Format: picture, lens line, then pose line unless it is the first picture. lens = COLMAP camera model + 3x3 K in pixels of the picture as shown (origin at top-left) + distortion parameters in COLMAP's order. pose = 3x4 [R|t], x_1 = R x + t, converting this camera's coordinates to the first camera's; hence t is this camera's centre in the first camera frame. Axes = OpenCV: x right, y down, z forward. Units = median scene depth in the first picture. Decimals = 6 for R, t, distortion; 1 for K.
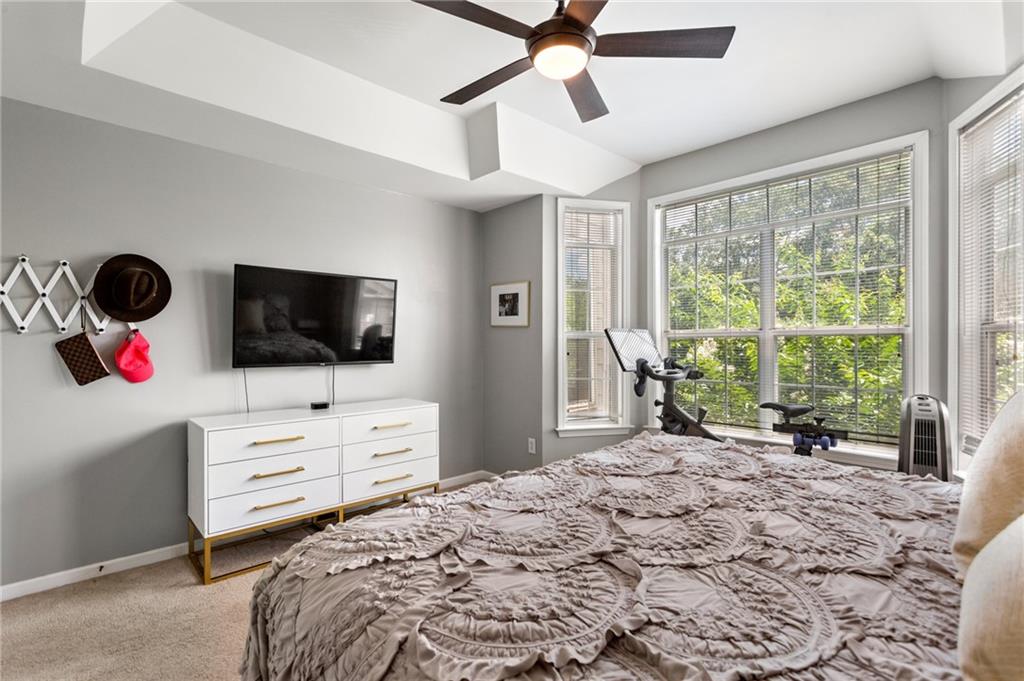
lens RADIAL K [[485.5, 0, 511.9], [0, 485.5, 342.3], [0, 0, 1]] dist [0.000198, 0.003513]
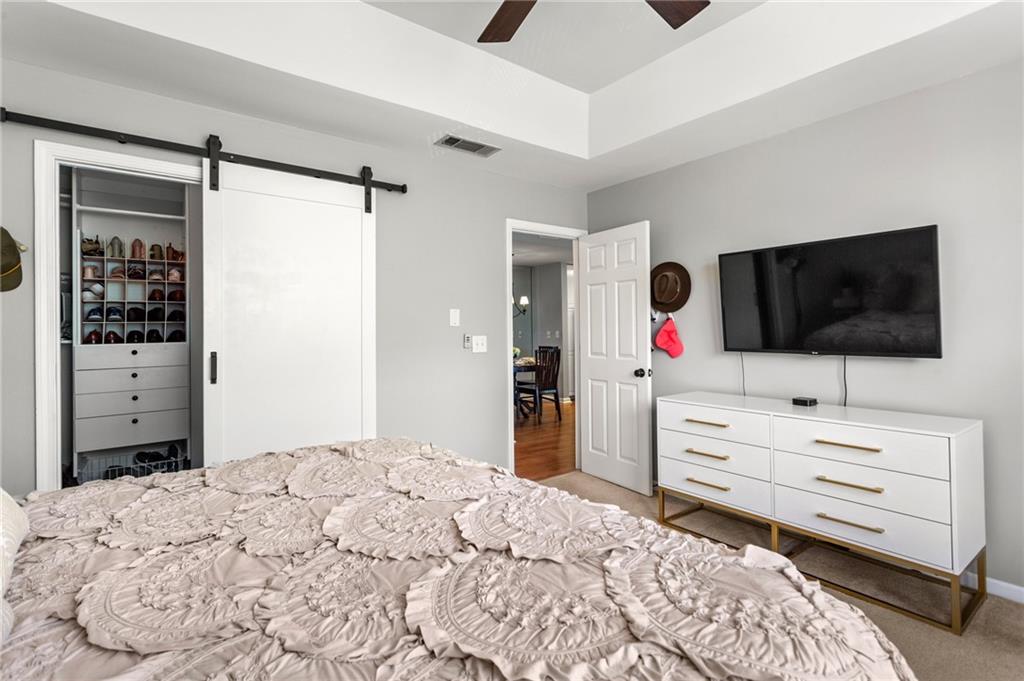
lens RADIAL K [[485.5, 0, 512.8], [0, 485.5, 329.7], [0, 0, 1]] dist [0.000198, 0.003513]
pose [[-0.110149, 0.002402, -0.993912, 0.556287], [0.014822, 0.999890, 0.000773, -0.001197], [0.993805, -0.014646, -0.110172, 0.676373]]
